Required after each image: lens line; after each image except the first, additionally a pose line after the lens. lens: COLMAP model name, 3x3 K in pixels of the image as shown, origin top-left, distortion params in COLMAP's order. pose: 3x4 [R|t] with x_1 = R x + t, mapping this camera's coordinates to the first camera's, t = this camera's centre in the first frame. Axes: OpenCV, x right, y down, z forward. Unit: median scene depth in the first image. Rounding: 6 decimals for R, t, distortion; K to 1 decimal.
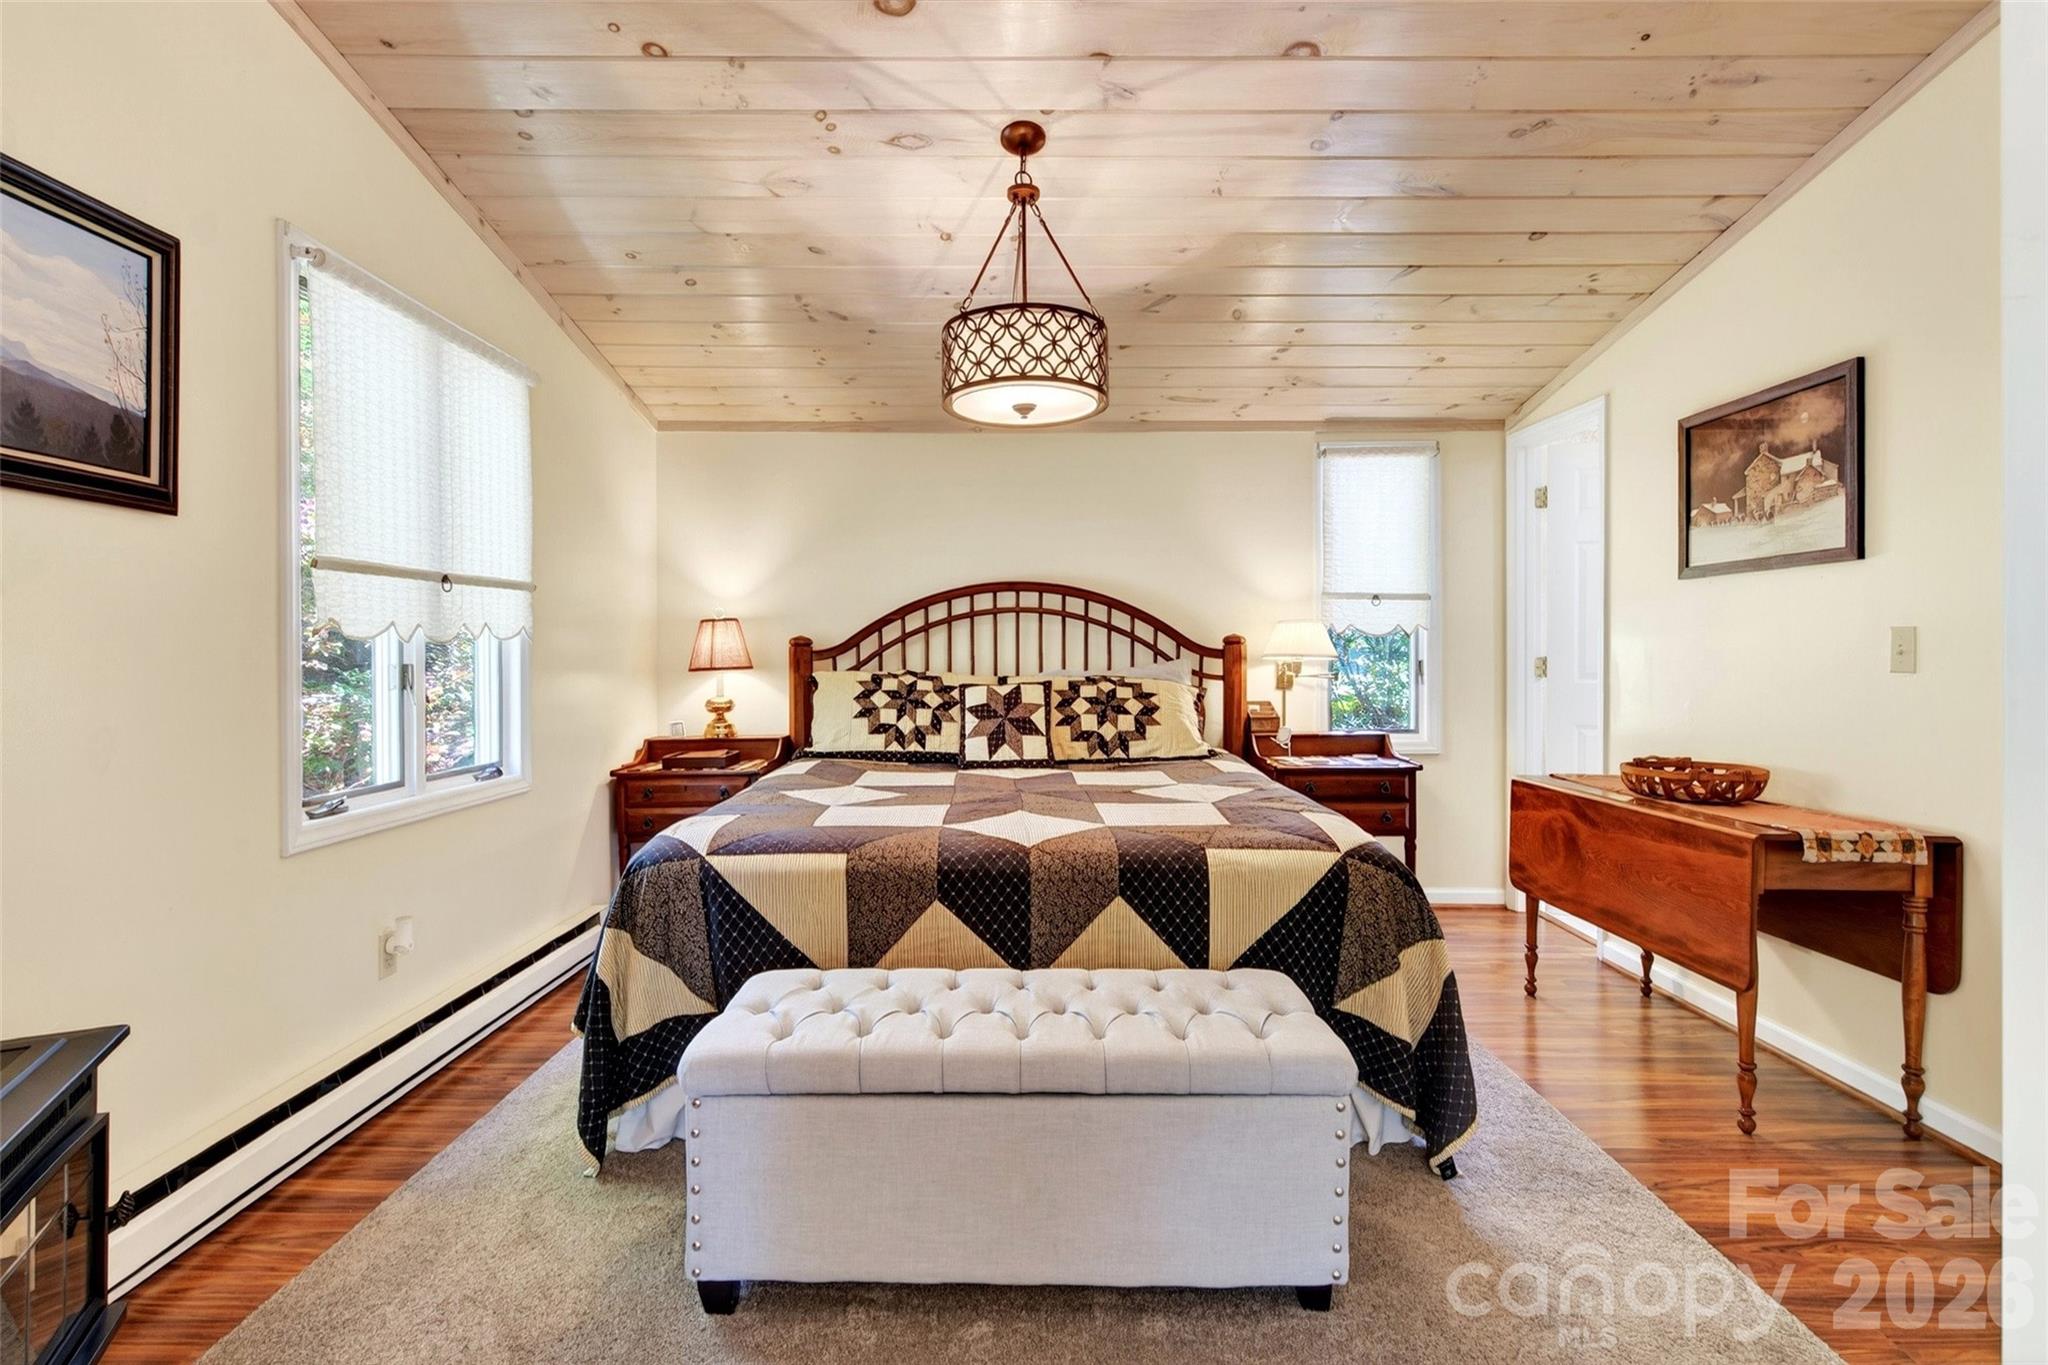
lens RADIAL K [[964.4, 0, 1031.6], [0, 964.4, 658.5], [0, 0, 1]] dist [0.026171, -0.022742]
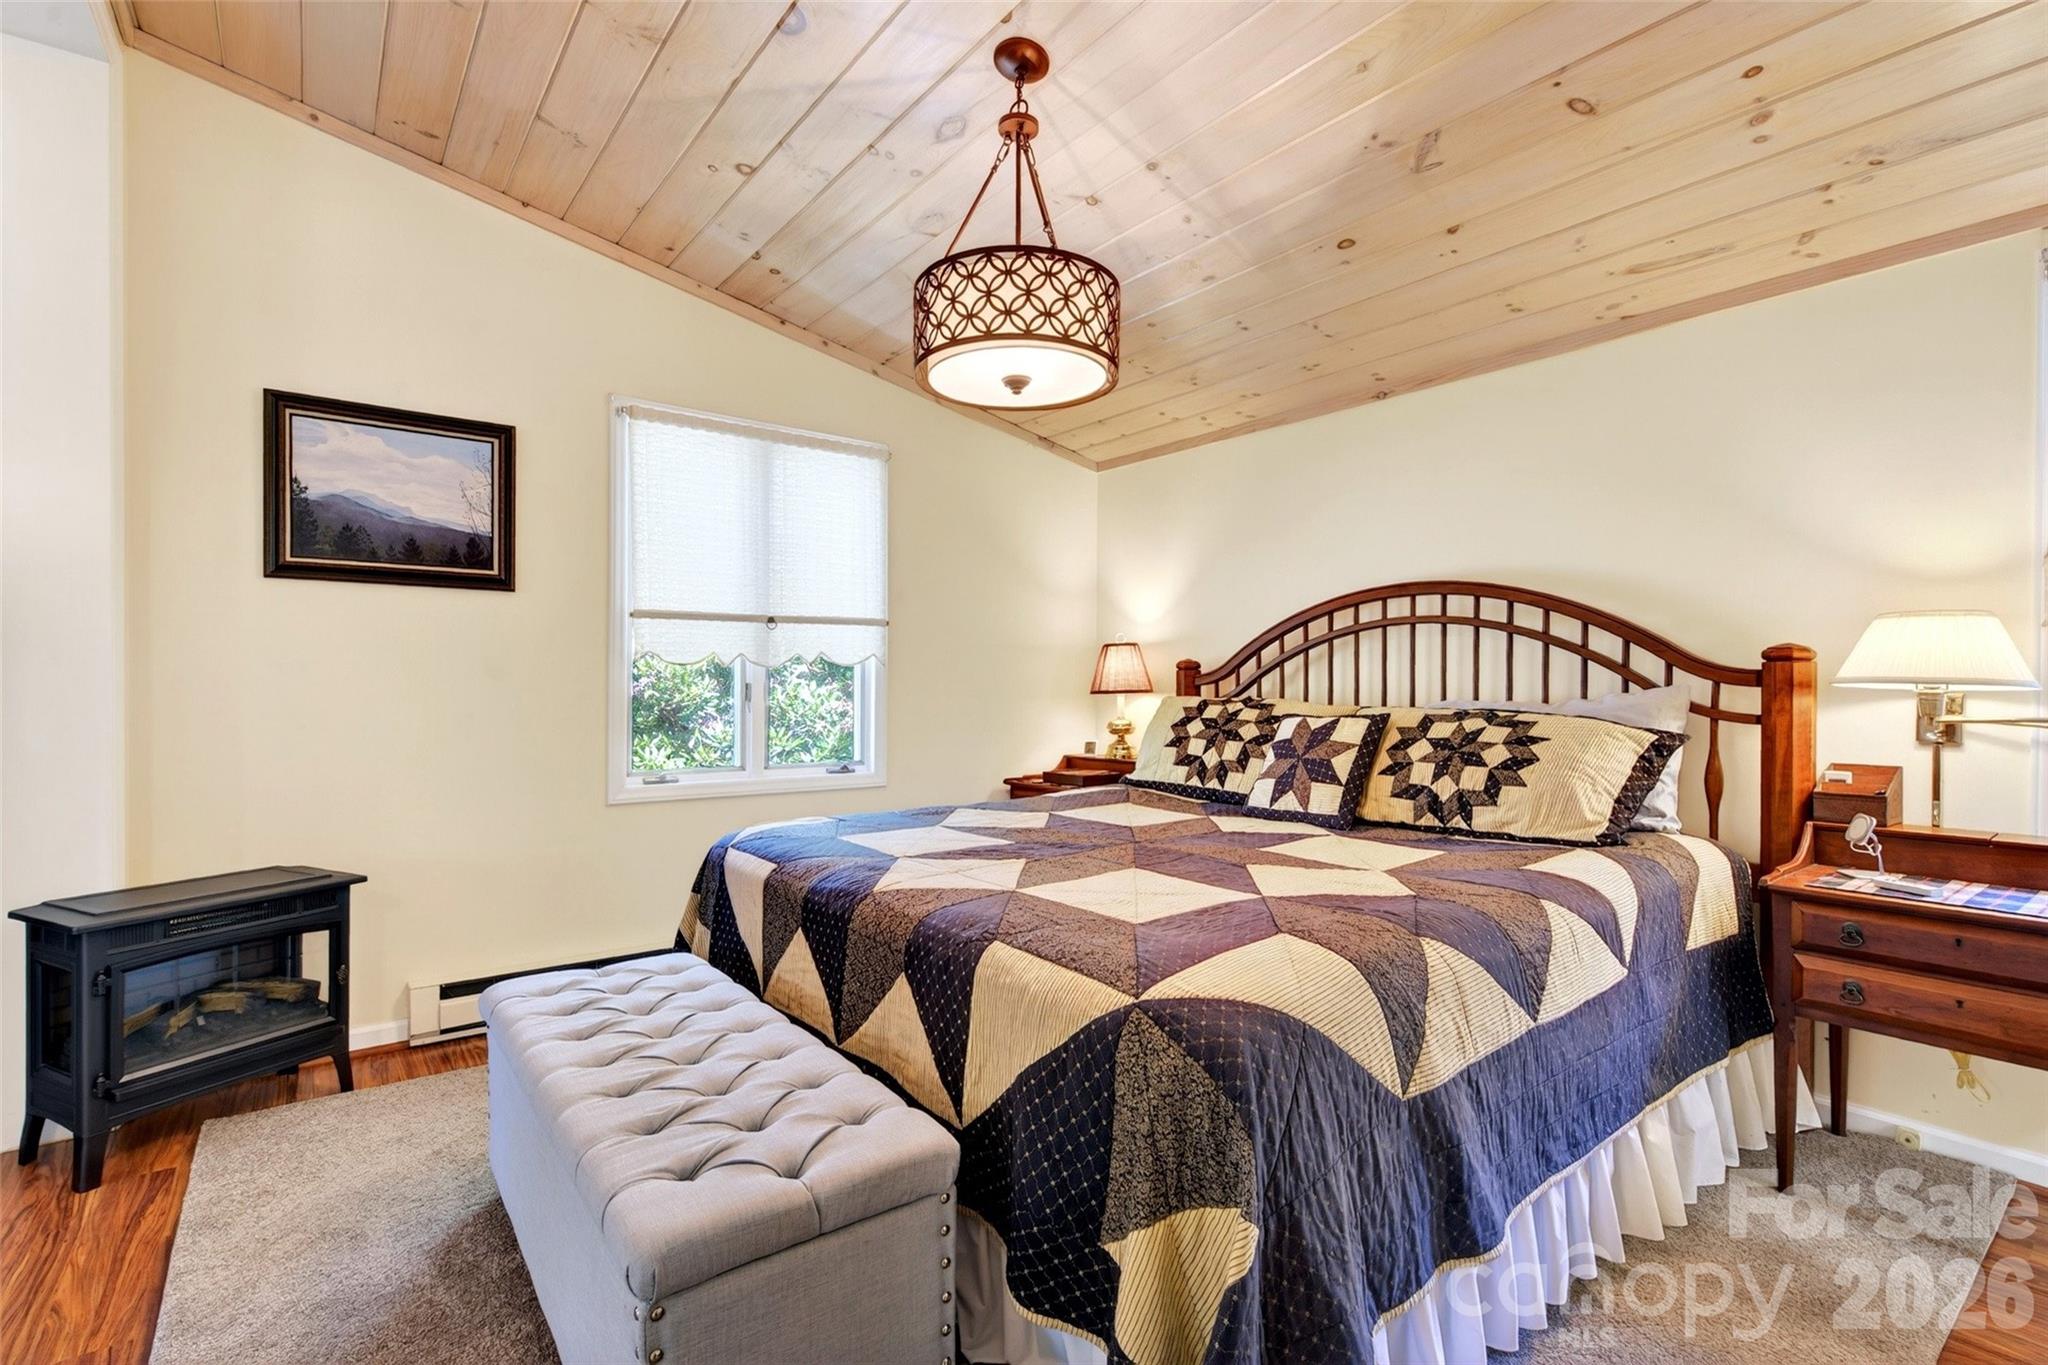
lens RADIAL K [[921.9, 0, 1019.6], [0, 921.9, 695.0], [0, 0, 1]] dist [0.001015, -0.005823]
pose [[0.586383, 0.015189, -0.809891, 0.439621], [-0.008546, 0.999885, 0.012564, 0.002285], [0.809989, -0.000447, 0.586445, 0.361634]]
